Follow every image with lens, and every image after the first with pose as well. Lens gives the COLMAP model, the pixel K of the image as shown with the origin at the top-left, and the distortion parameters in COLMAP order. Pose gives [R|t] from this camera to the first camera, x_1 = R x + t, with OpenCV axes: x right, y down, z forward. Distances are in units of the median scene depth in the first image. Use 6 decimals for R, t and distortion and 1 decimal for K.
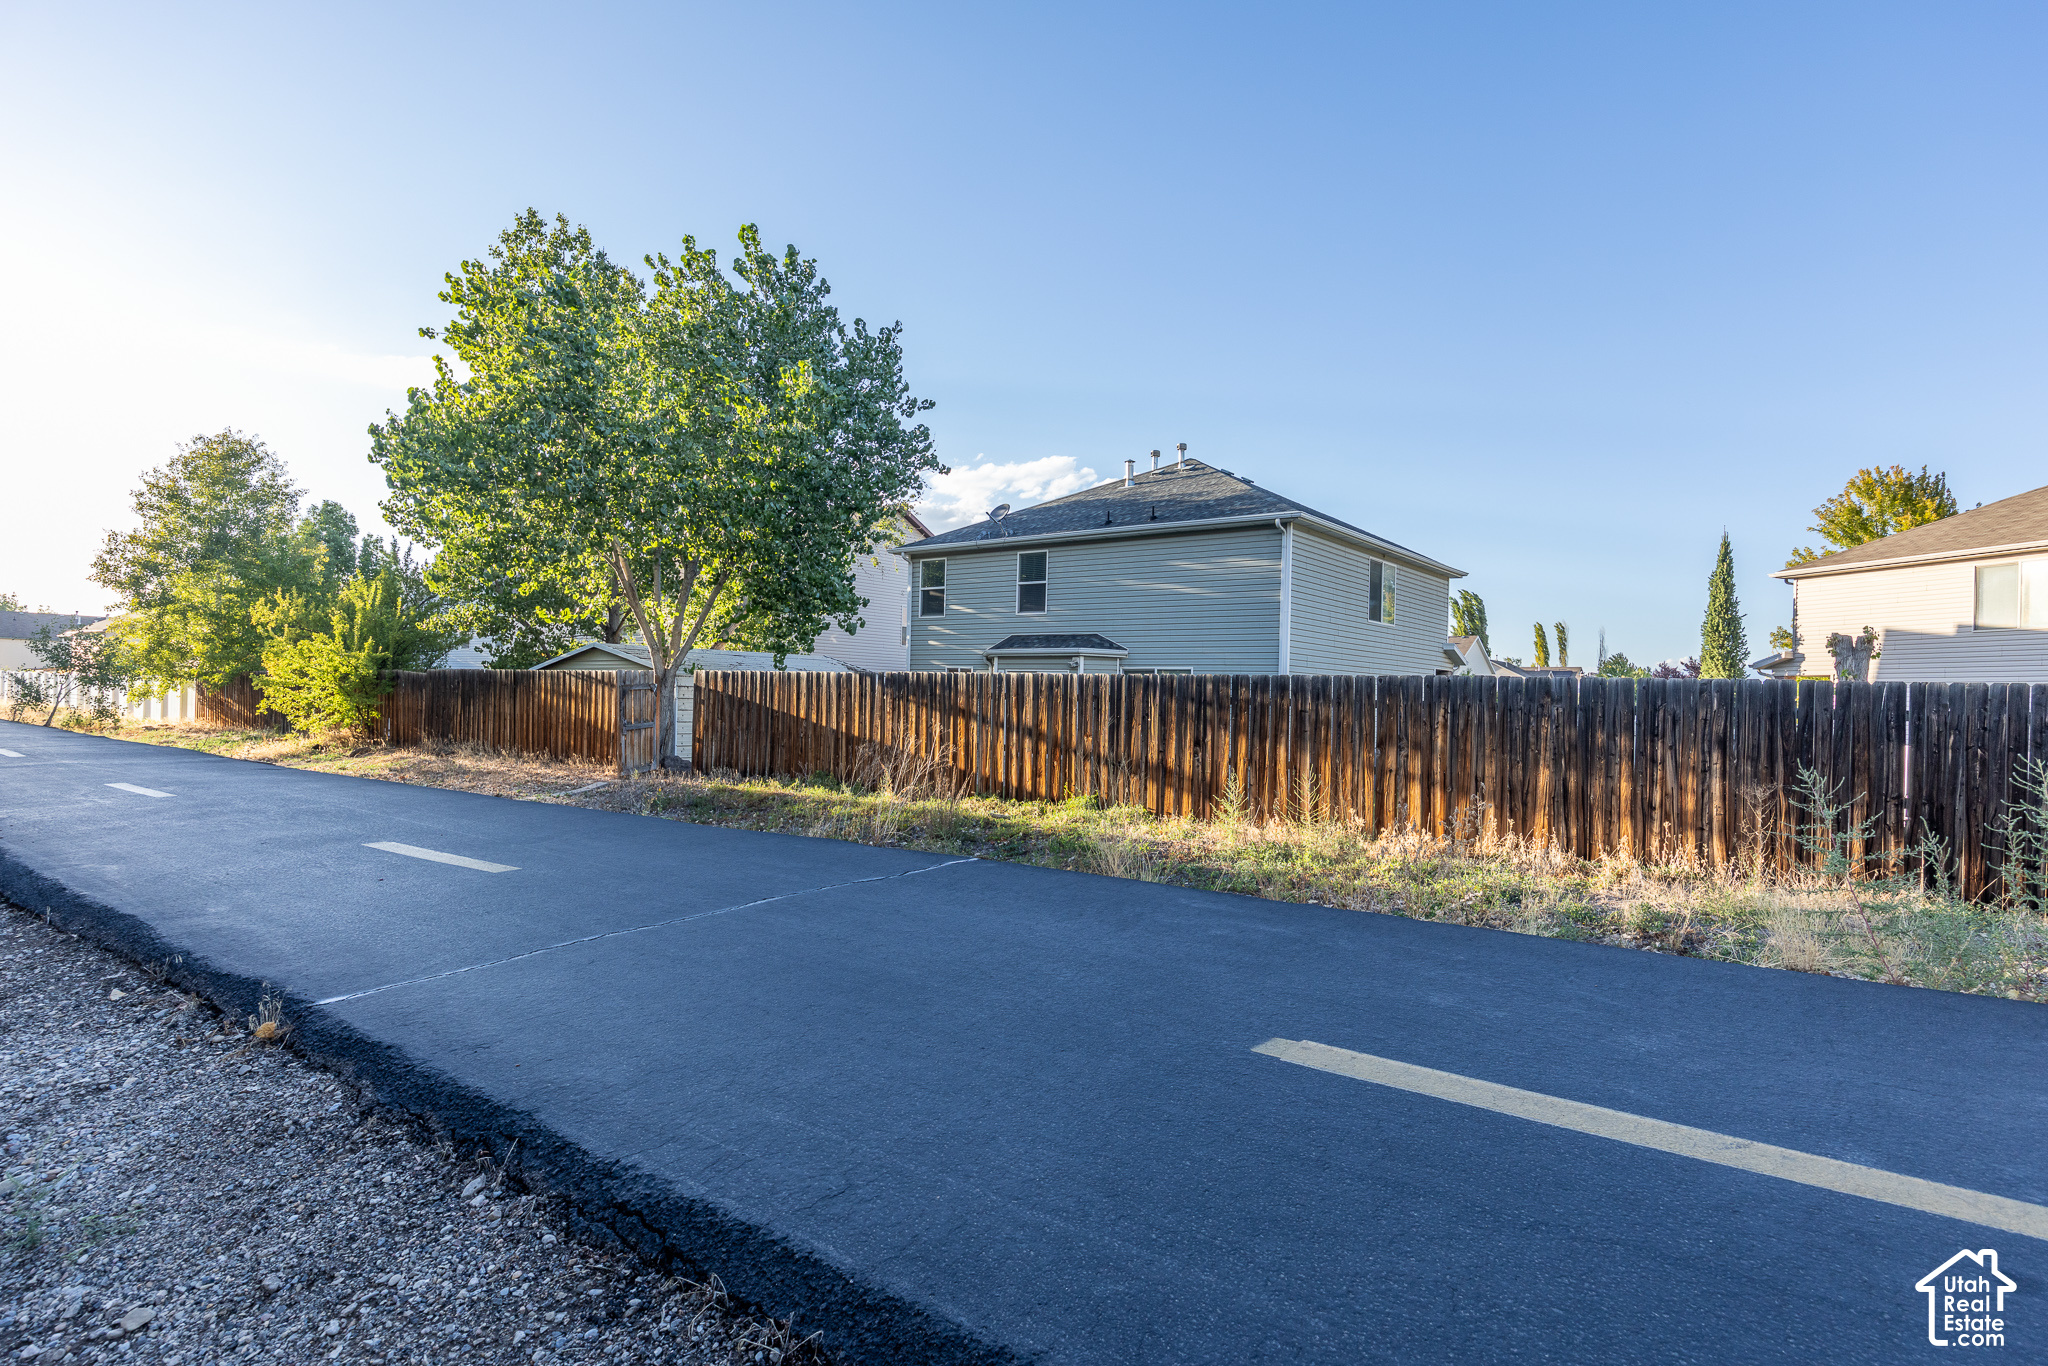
lens RADIAL K [[1060.2, 0, 1024.0], [0, 1060.2, 683.0], [0, 0, 1]] dist [0.000437, -0.000230]
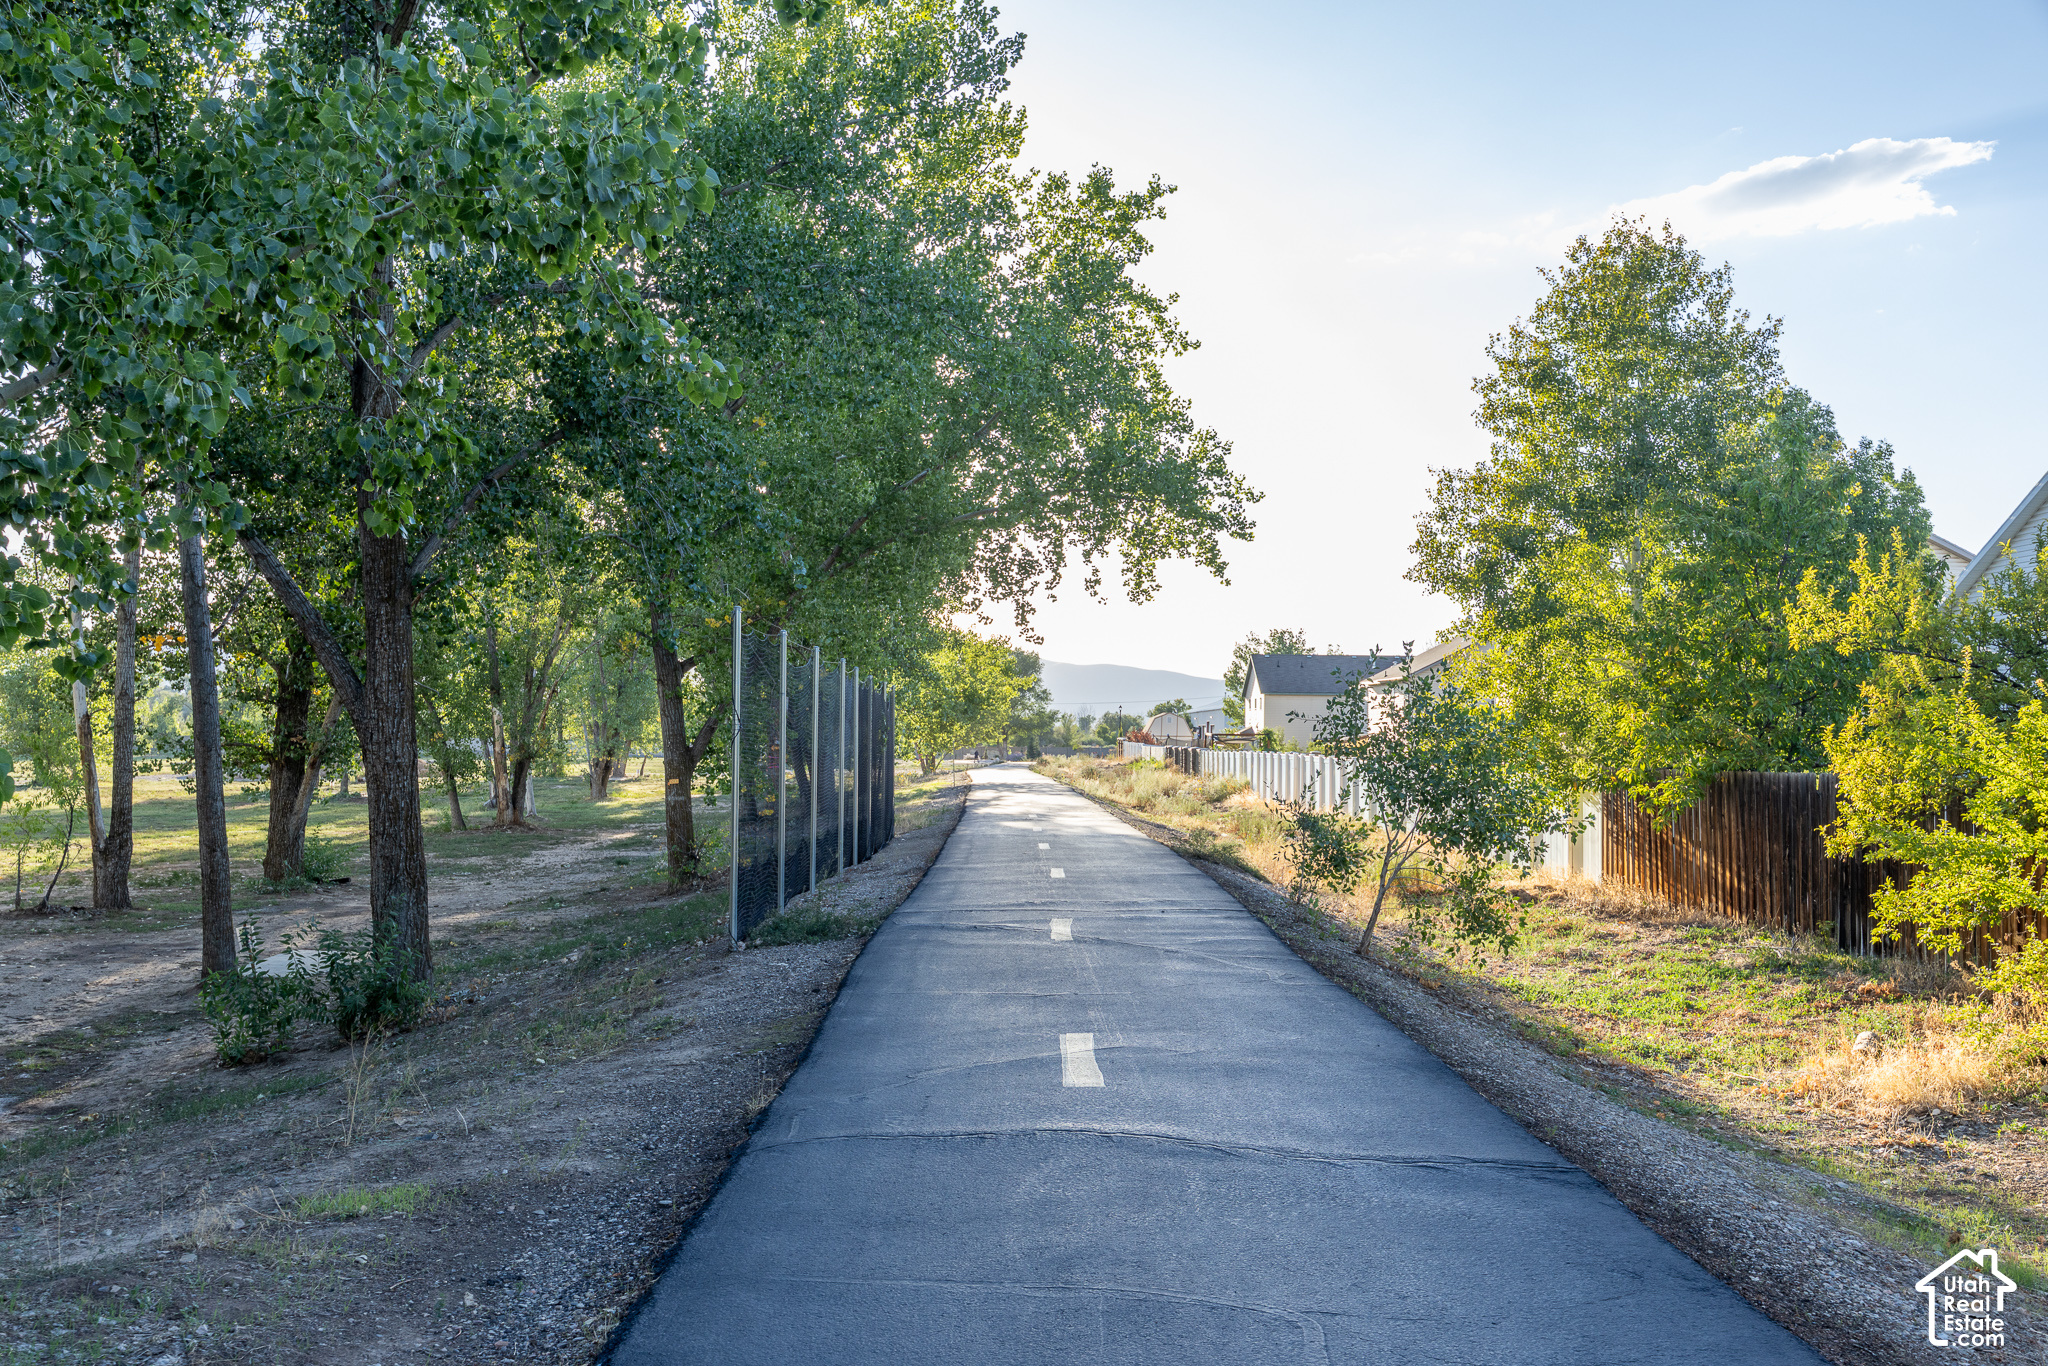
lens RADIAL K [[1987.4, 0, 1024.0], [0, 1987.4, 683.0], [0, 0, 1]] dist [-0.003713, -0.003022]
pose [[0.620459, -0.041642, -0.783132, -0.290905], [0.018861, 0.999093, -0.038183, -0.019448], [0.784012, 0.008920, 0.620682, 0.309730]]
